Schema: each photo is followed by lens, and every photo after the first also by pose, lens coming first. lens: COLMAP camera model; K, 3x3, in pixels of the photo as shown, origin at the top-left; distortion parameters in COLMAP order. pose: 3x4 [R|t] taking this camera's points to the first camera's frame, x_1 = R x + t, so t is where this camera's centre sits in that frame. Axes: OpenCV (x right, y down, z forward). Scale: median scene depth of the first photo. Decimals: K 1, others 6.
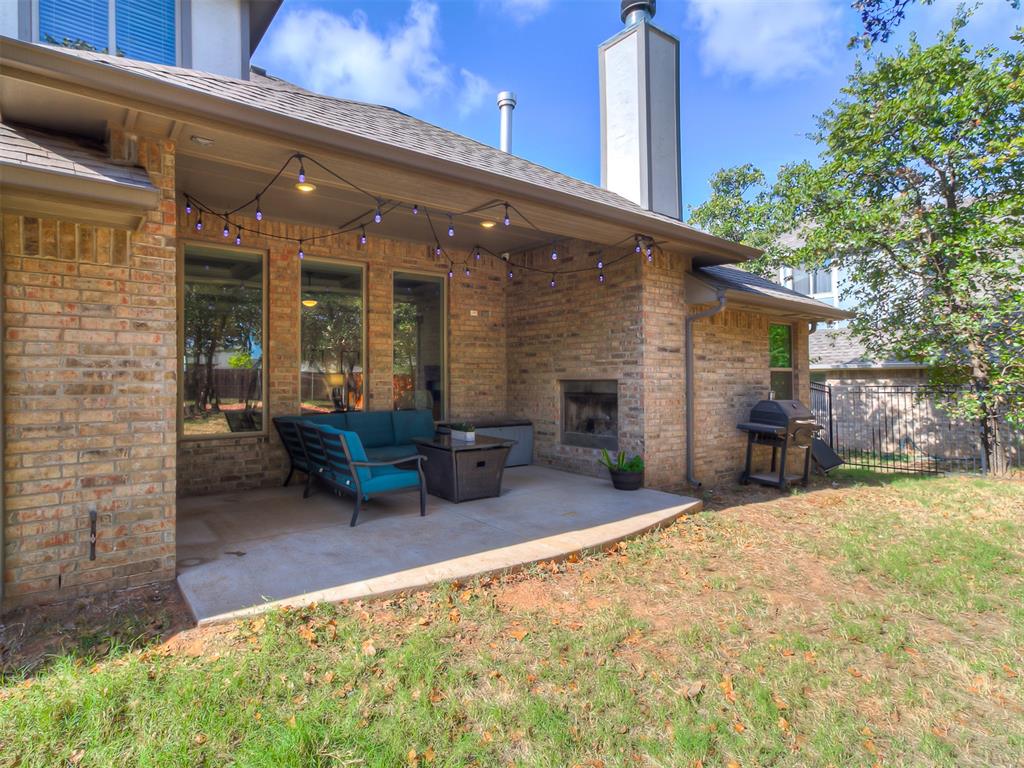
lens RADIAL K [[554.4, 0, 508.8], [0, 554.4, 382.7], [0, 0, 1]] dist [-0.021582, 0.006205]
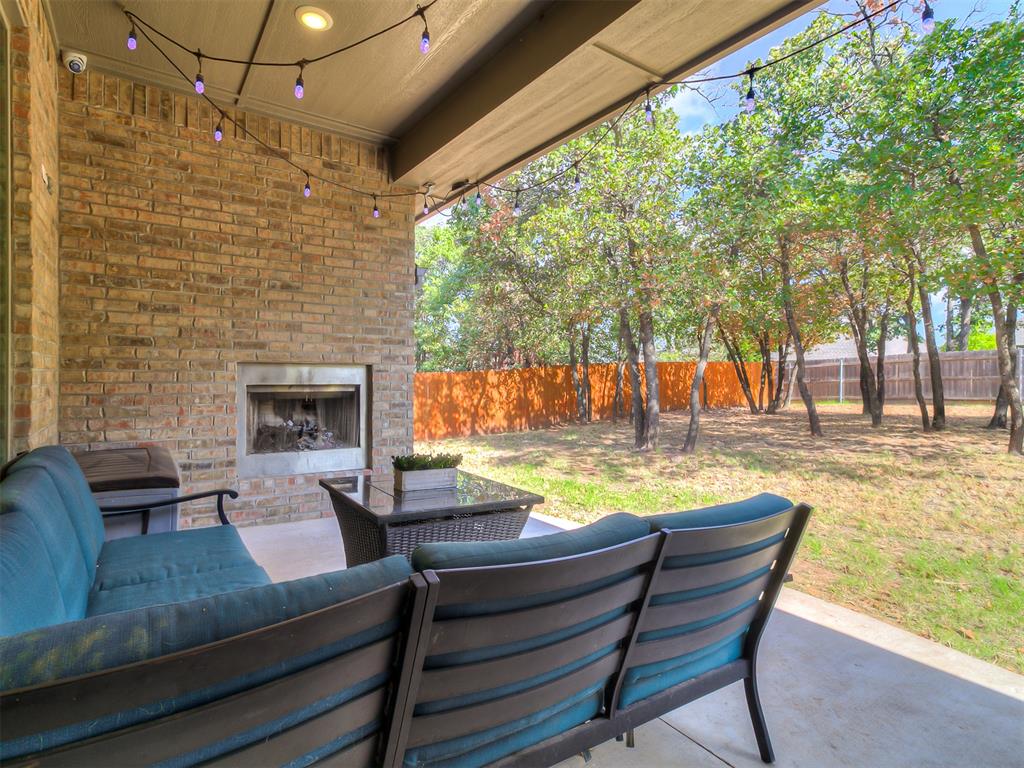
lens RADIAL K [[554.4, 0, 510.7], [0, 554.4, 381.1], [0, 0, 1]] dist [-0.021582, 0.006205]
pose [[0.081090, -0.005661, 0.996691, -0.496461], [-0.003925, 0.999974, 0.005999, 0.010272], [-0.996699, -0.004398, 0.081066, 0.791198]]
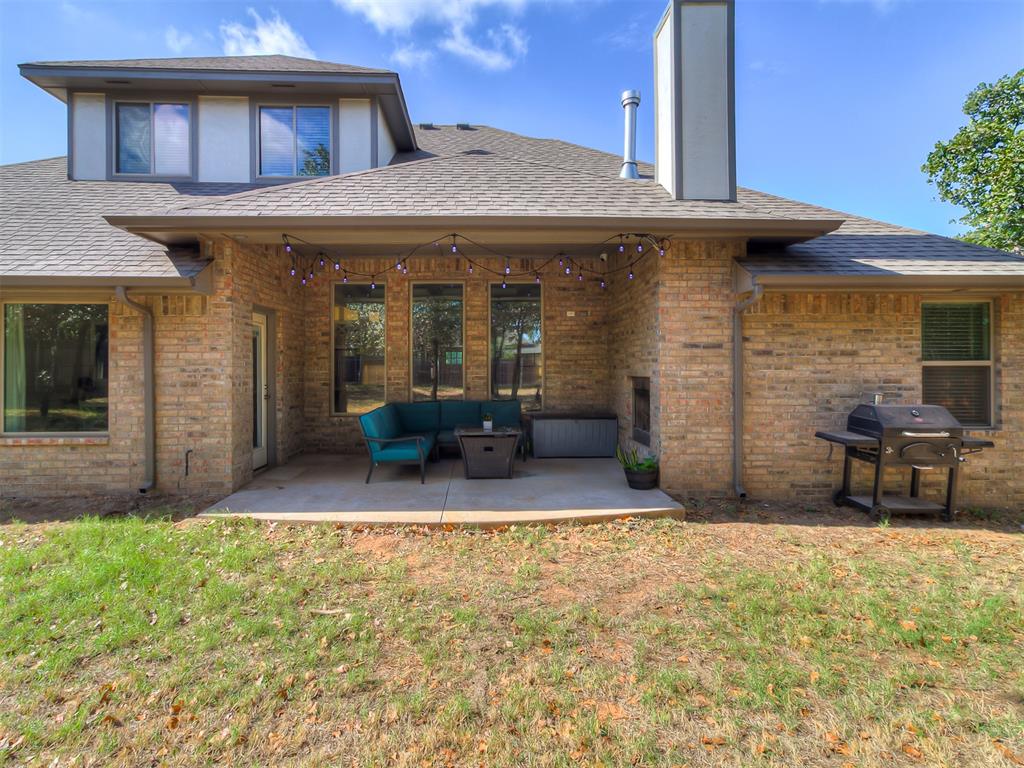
lens RADIAL K [[554.4, 0, 509.0], [0, 554.4, 377.9], [0, 0, 1]] dist [-0.021582, 0.006205]
pose [[0.811001, 0.010832, -0.584944, 0.576415], [-0.002132, 0.999877, 0.015560, -0.019525], [0.585041, -0.011372, 0.810924, 0.057851]]
